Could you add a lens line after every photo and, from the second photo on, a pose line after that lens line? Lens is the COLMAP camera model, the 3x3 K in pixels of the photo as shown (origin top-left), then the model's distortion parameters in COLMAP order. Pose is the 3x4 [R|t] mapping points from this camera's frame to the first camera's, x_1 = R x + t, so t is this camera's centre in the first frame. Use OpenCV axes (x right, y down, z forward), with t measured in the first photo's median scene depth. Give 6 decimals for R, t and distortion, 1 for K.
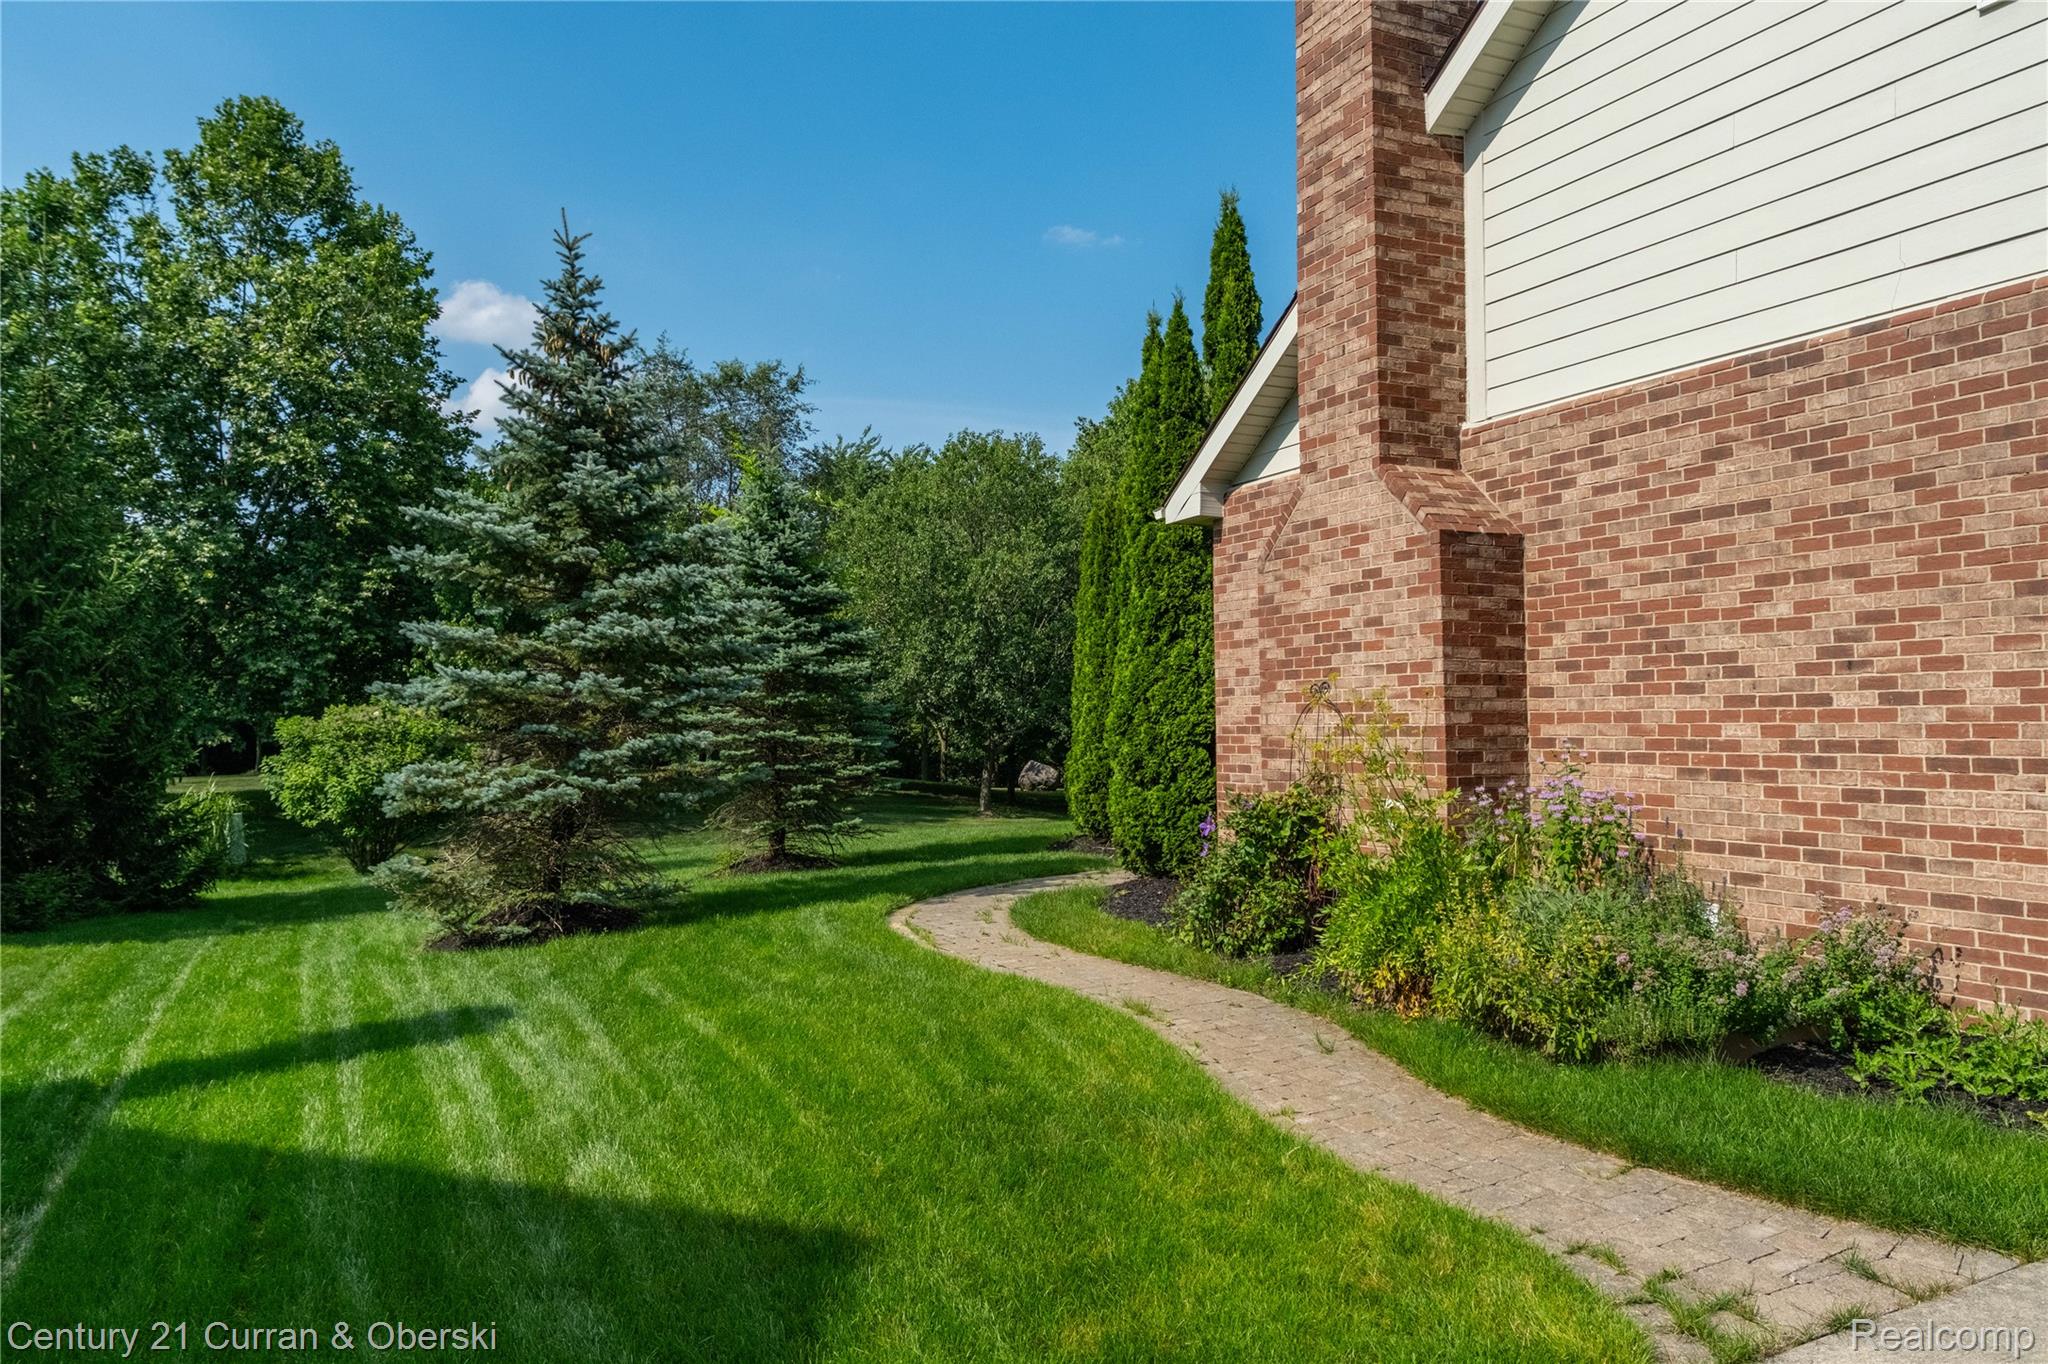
lens RADIAL K [[1428.3, 0, 1026.4], [0, 1428.3, 675.5], [0, 0, 1]] dist [0.008499, 0.004493]
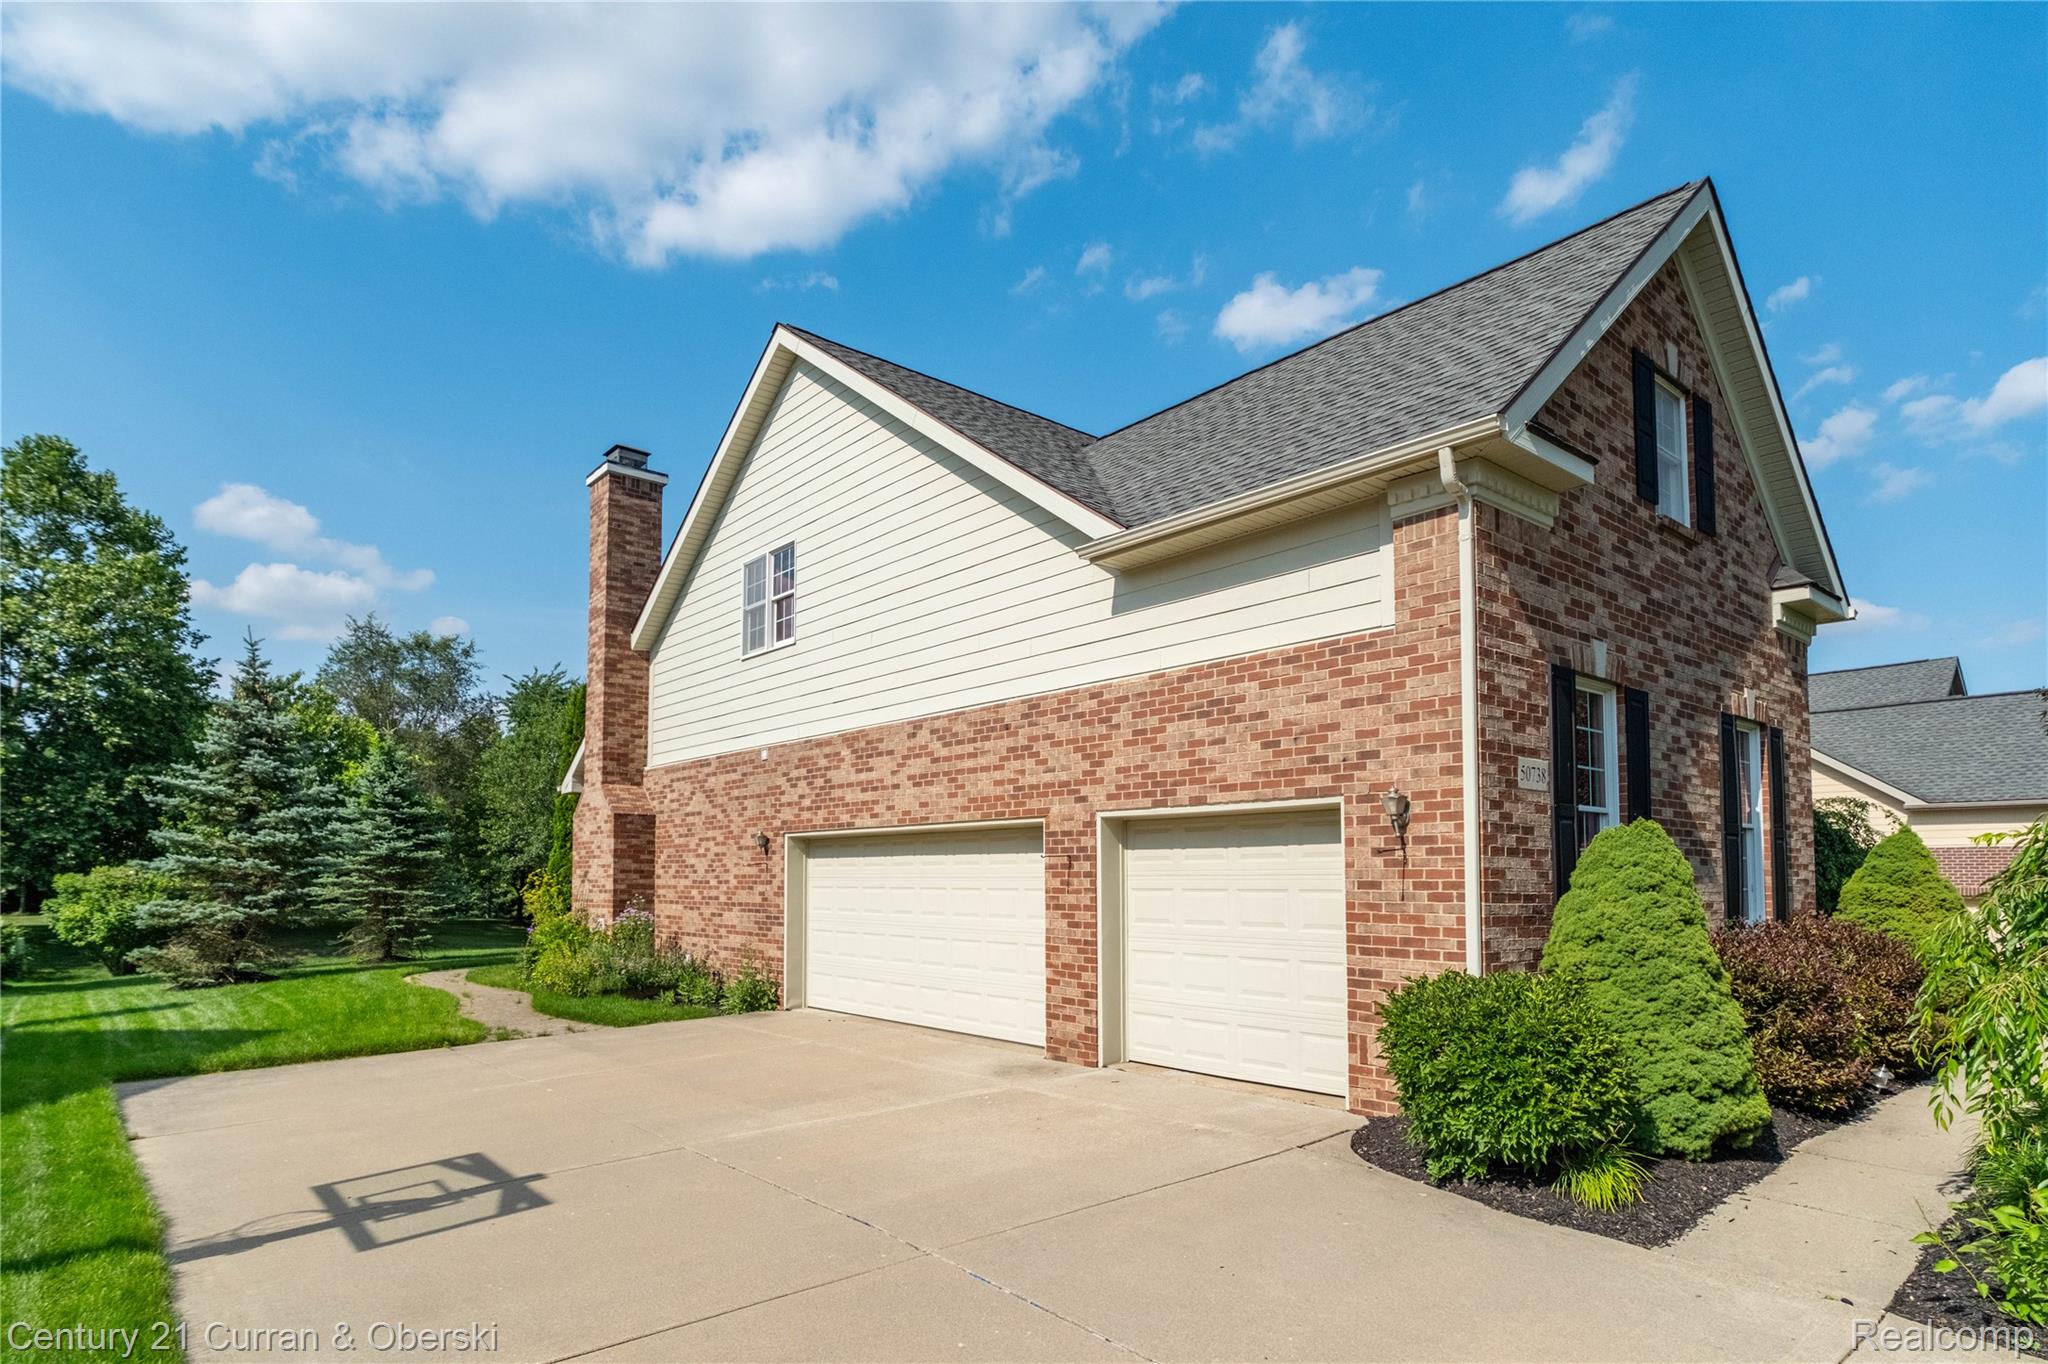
lens RADIAL K [[1108.2, 0, 998.2], [0, 1108.2, 815.9], [0, 0, 1]] dist [0.001128, -0.000894]
pose [[0.971859, 0.018720, 0.234818, 0.128345], [-0.011956, 0.999472, -0.030199, -0.006434], [-0.235259, 0.026541, 0.971570, -0.284557]]
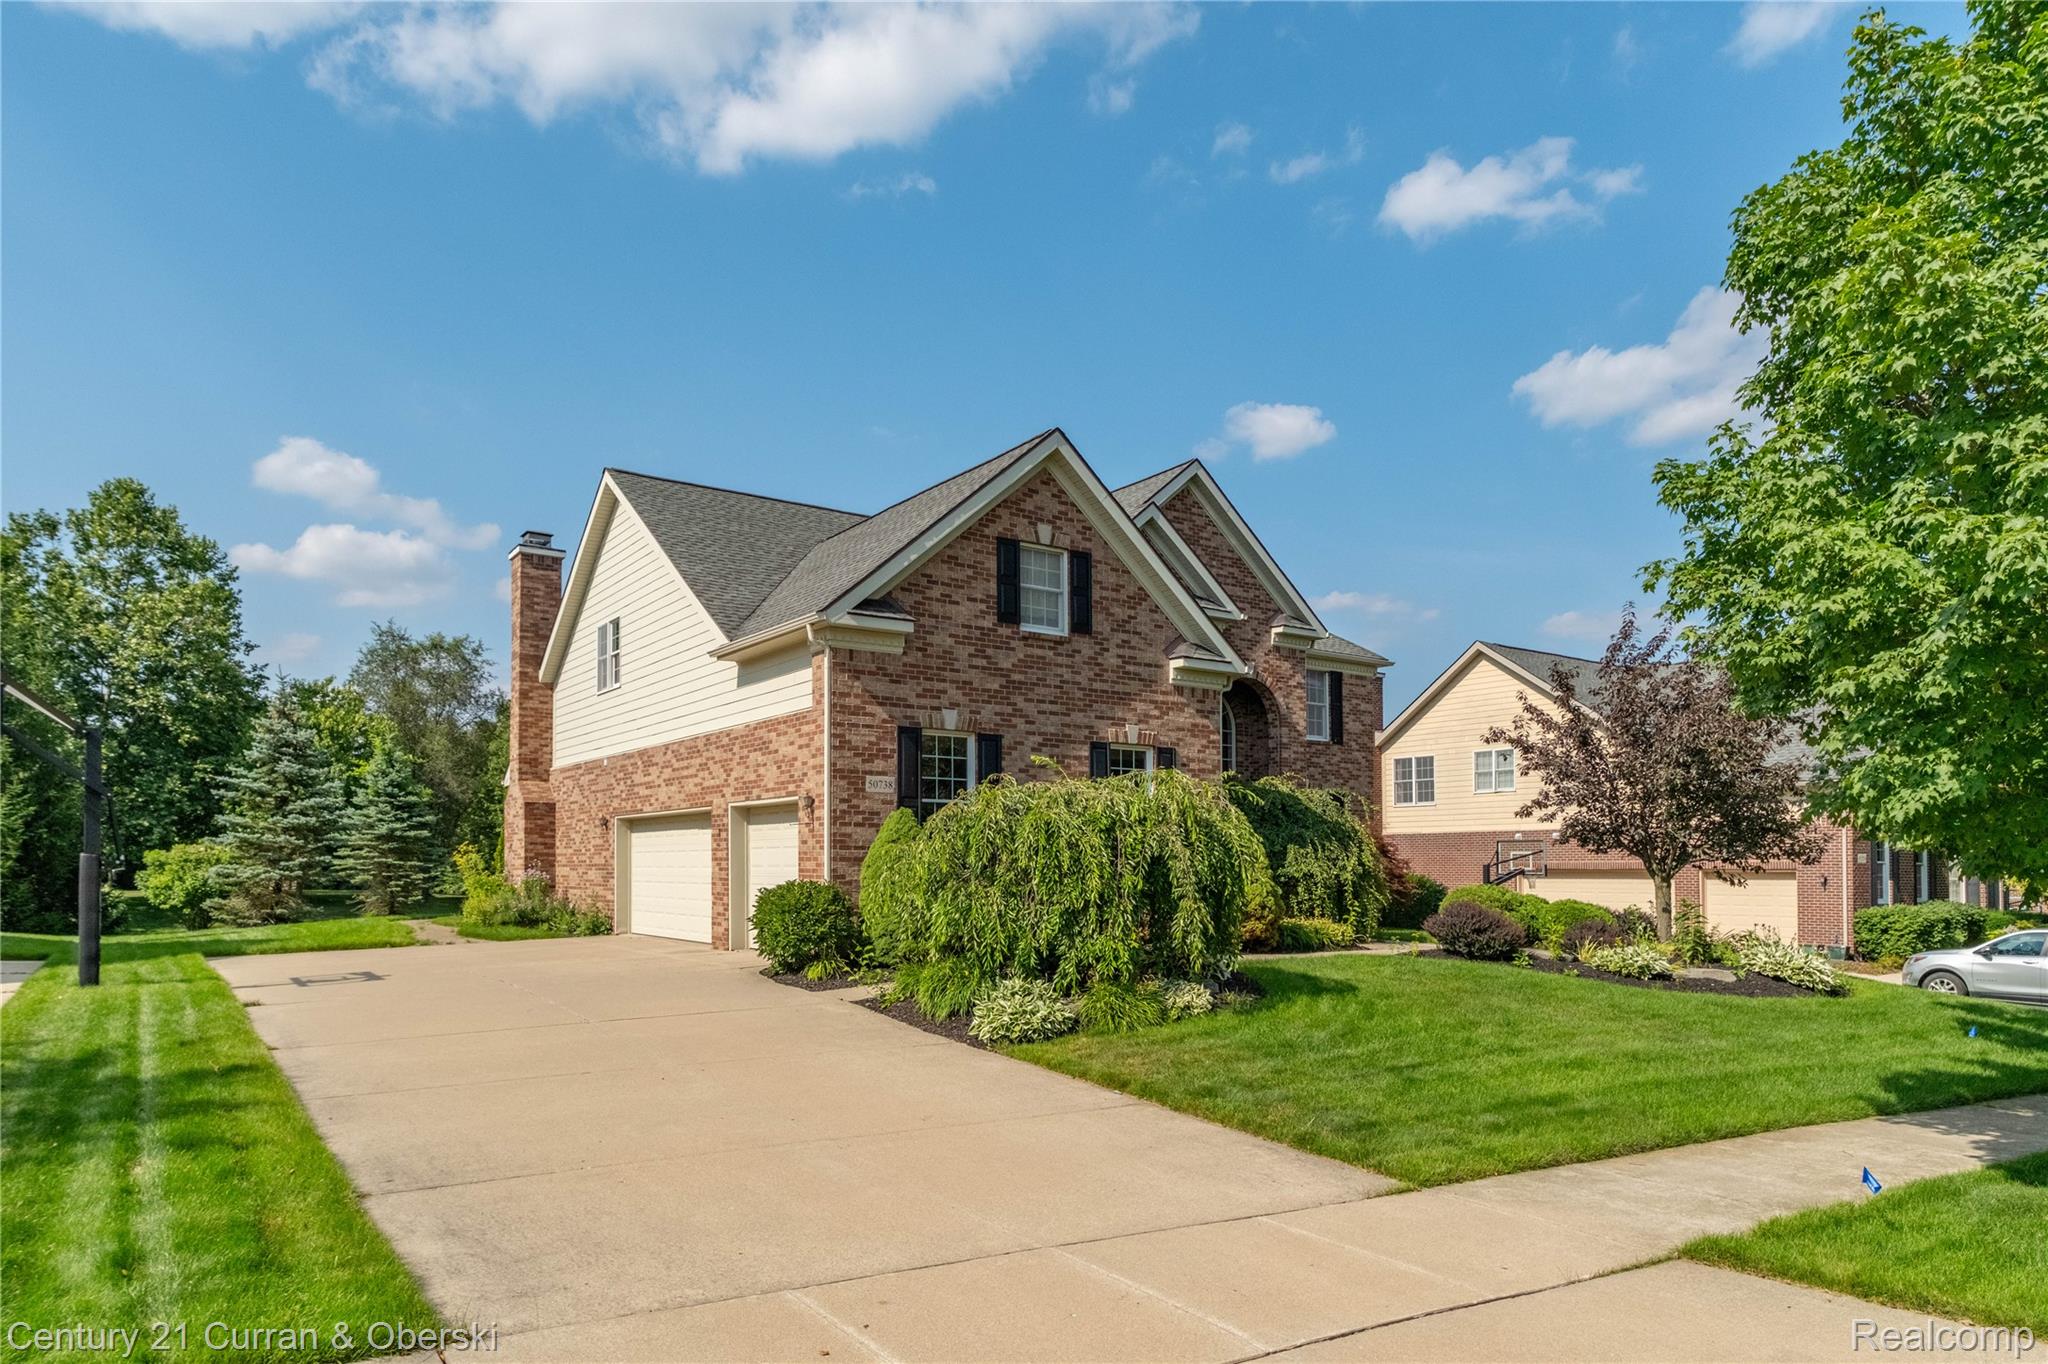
lens RADIAL K [[1314.3, 0, 1027.3], [0, 1314.3, 867.9], [0, 0, 1]] dist [-0.014011, 0.003163]
pose [[0.990484, 0.009221, 0.137322, 0.306669], [-0.013046, 0.999551, 0.026978, -0.006717], [-0.137011, -0.028513, 0.990159, -0.679354]]
